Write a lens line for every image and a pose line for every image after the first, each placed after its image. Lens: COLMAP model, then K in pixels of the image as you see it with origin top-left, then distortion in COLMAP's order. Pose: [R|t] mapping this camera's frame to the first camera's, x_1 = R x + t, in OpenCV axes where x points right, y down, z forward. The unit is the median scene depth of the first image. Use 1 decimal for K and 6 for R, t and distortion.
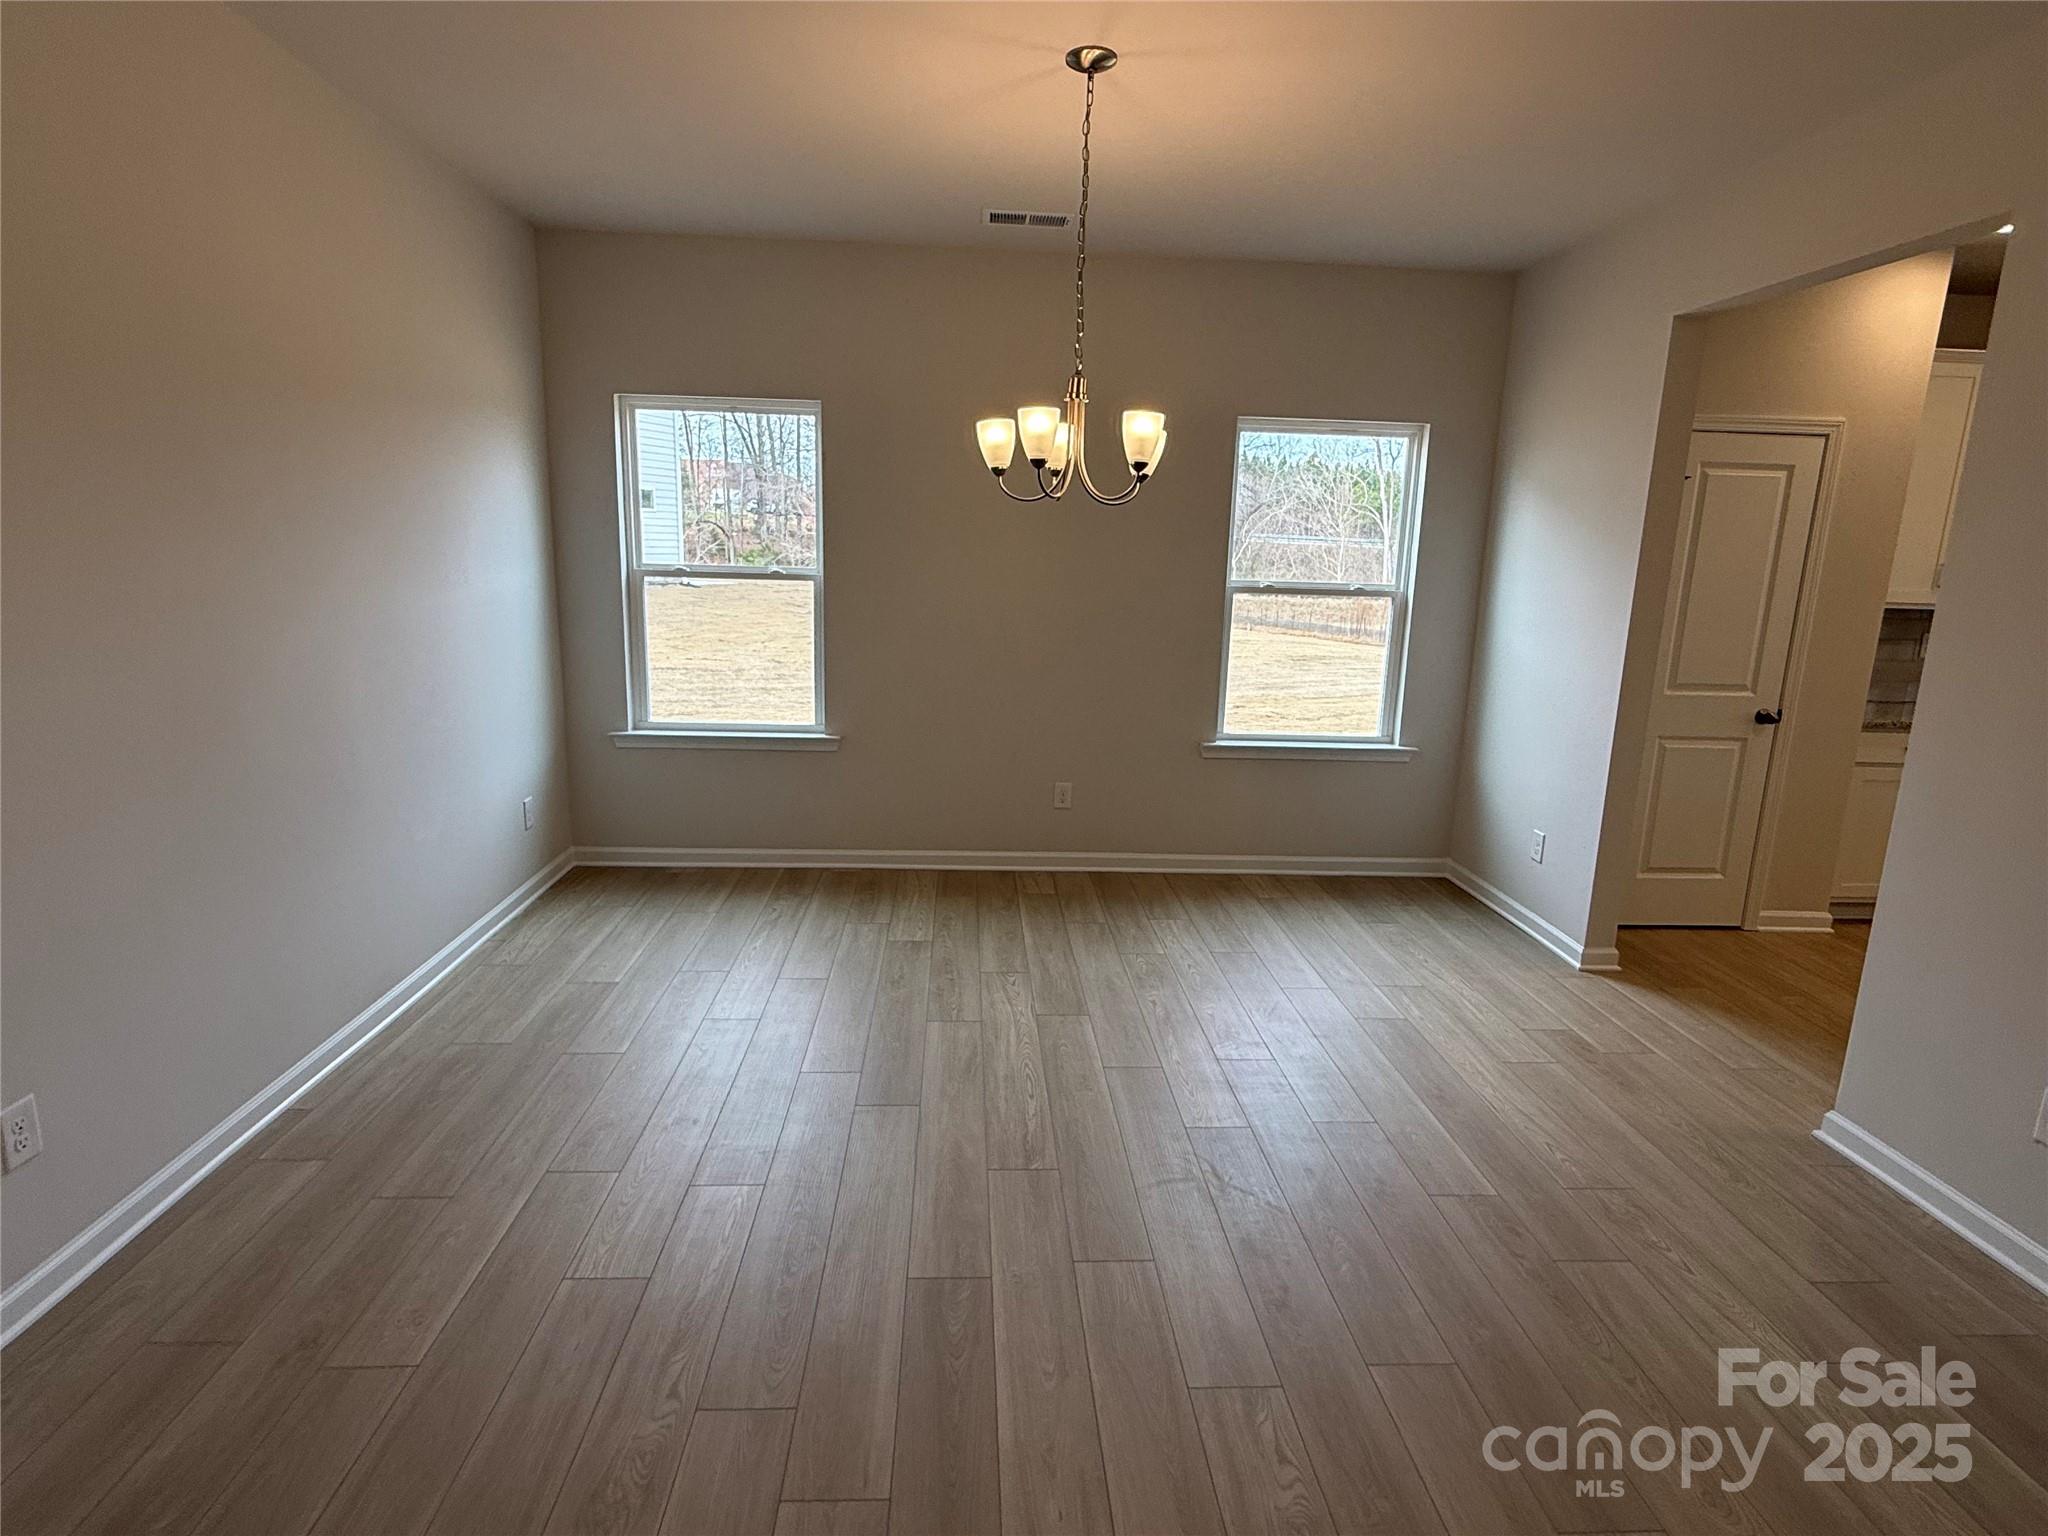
lens RADIAL K [[1076.1, 0, 1024.2], [0, 1076.1, 736.7], [0, 0, 1]] dist [-0.002194, -0.000300]
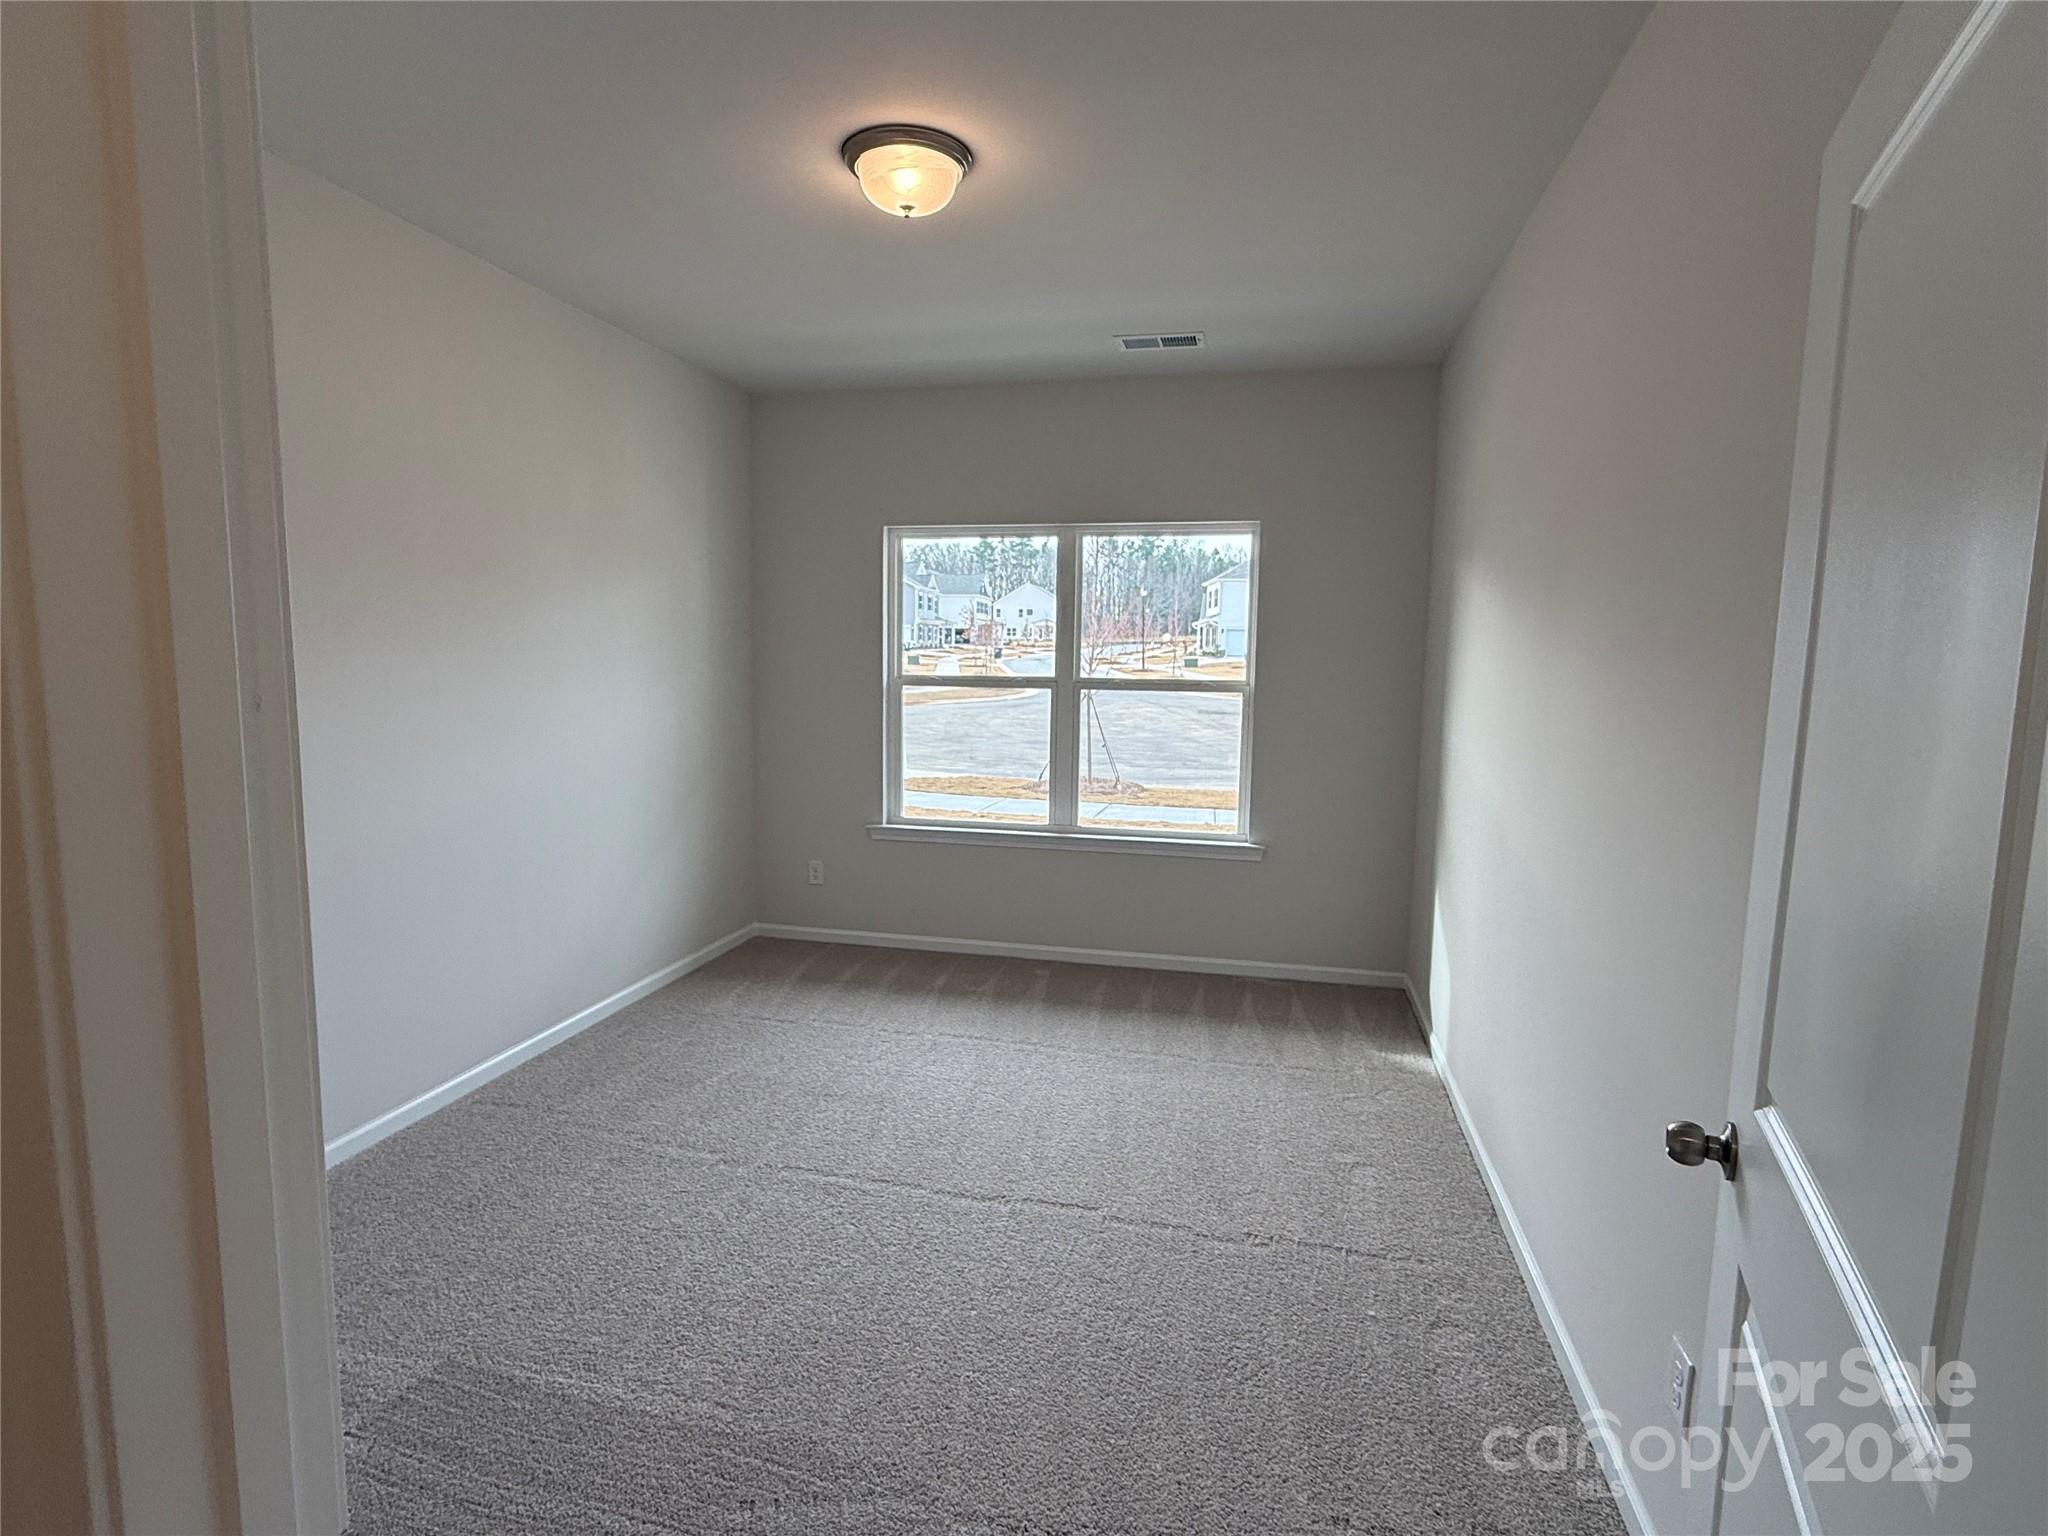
lens RADIAL K [[1047.9, 0, 1024.0], [0, 1047.9, 768.0], [0, 0, 1]] dist [0.021316, -0.000275]
pose [[0.959074, 0.011385, -0.282925, 0.593636], [-0.030843, 0.997446, -0.064415, 0.010275], [0.281469, 0.070505, 0.956977, 0.039628]]
